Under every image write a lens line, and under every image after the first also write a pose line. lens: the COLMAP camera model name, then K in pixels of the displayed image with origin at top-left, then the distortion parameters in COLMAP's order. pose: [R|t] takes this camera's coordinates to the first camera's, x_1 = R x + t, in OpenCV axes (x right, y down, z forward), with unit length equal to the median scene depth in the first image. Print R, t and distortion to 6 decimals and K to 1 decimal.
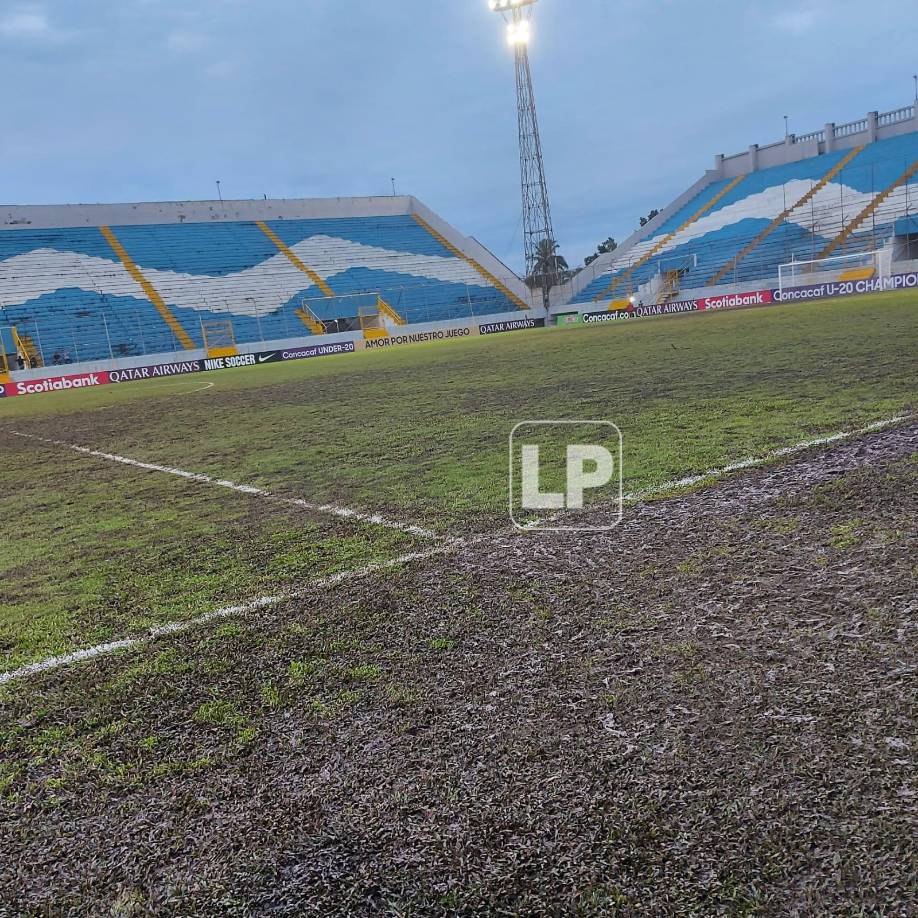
lens RADIAL K [[952.4, 0, 448.4], [0, 952.4, 441.1], [0, 0, 1]] dist [0.146298, -0.296858]
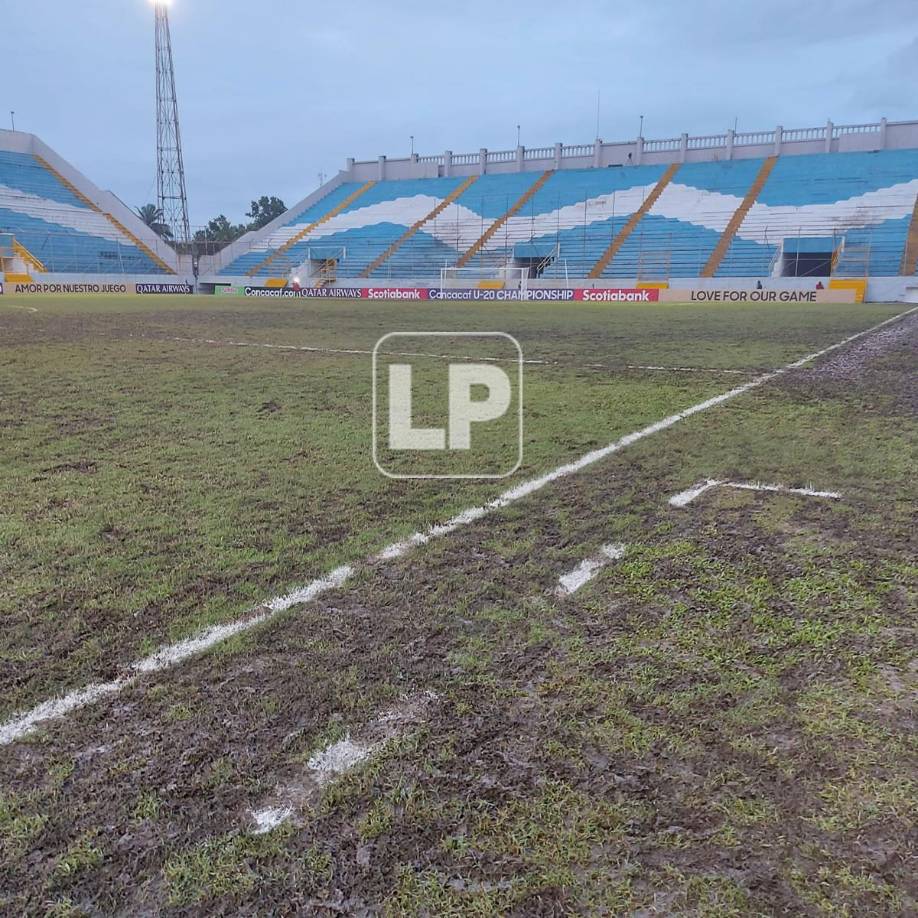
lens RADIAL K [[952.4, 0, 448.4], [0, 952.4, 441.1], [0, 0, 1]] dist [0.146298, -0.296858]
pose [[0.877677, 0.050236, 0.476613, -0.119435], [-0.056675, 0.998392, -0.000866, 0.017521], [-0.475890, -0.026252, 0.879113, -0.020830]]
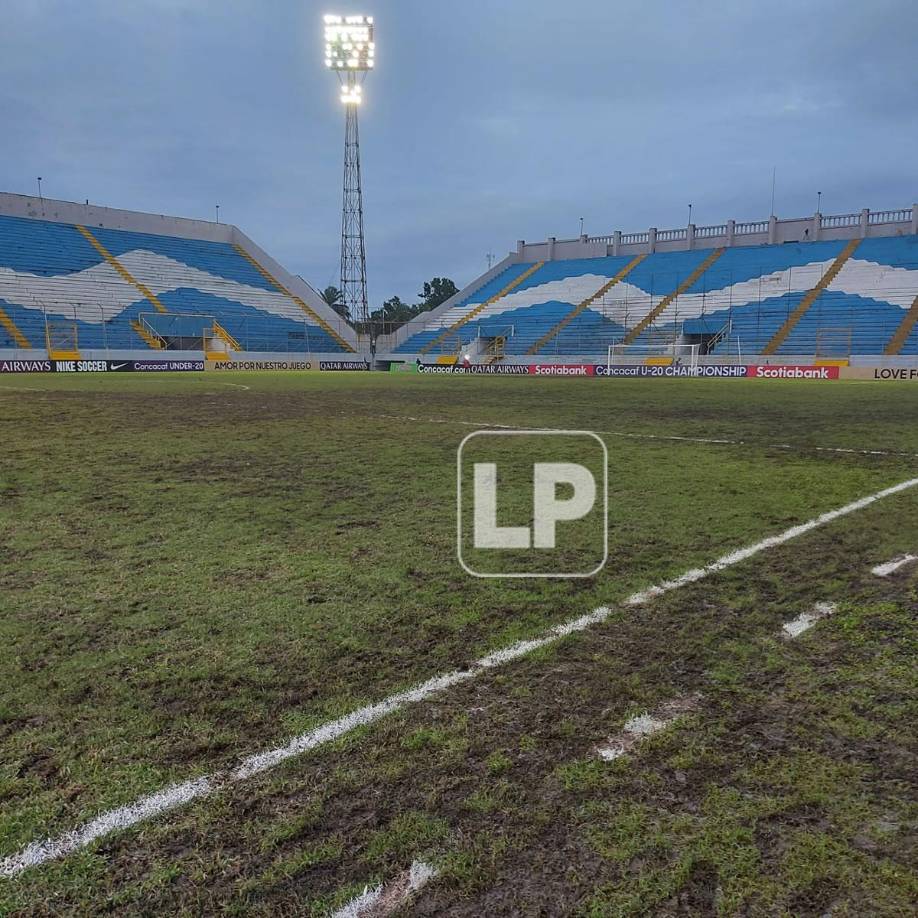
lens RADIAL K [[952.4, 0, 448.4], [0, 952.4, 441.1], [0, 0, 1]] dist [0.146298, -0.296858]
pose [[0.942411, 0.101010, 0.318840, -0.127562], [-0.084256, 0.994260, -0.065944, 0.018144], [-0.323670, 0.035282, 0.945512, -0.028430]]
